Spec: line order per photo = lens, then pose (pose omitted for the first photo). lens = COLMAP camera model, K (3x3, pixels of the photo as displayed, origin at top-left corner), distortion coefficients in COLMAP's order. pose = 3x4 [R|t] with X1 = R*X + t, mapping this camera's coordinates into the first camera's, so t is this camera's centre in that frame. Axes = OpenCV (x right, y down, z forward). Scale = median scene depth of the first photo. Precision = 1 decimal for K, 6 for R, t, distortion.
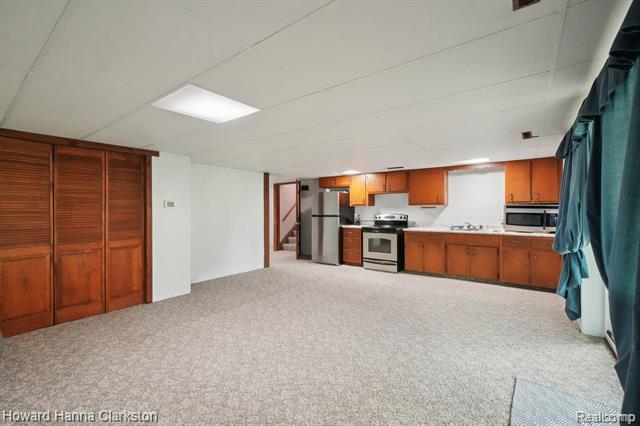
lens RADIAL K [[279.6, 0, 319.8], [0, 279.6, 211.1], [0, 0, 1]] dist [-0.000409, 0.000858]
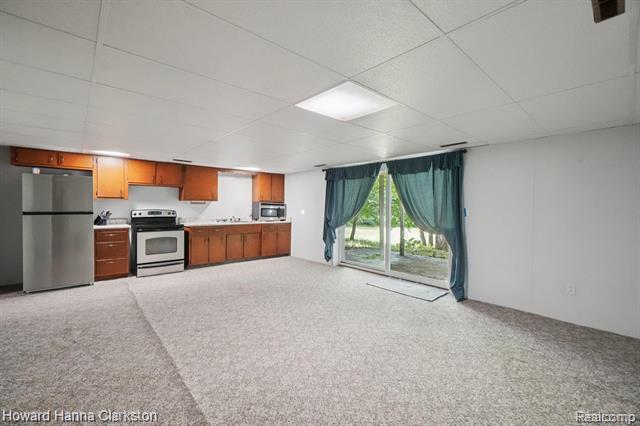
lens RADIAL K [[279.6, 0, 320.2], [0, 279.6, 212.9], [0, 0, 1]] dist [-0.000409, 0.000858]
pose [[0.189878, -0.016095, 0.981676, -0.566052], [-0.007447, 0.999813, 0.017833, 0.001519], [-0.981780, -0.010696, 0.189722, 0.356360]]
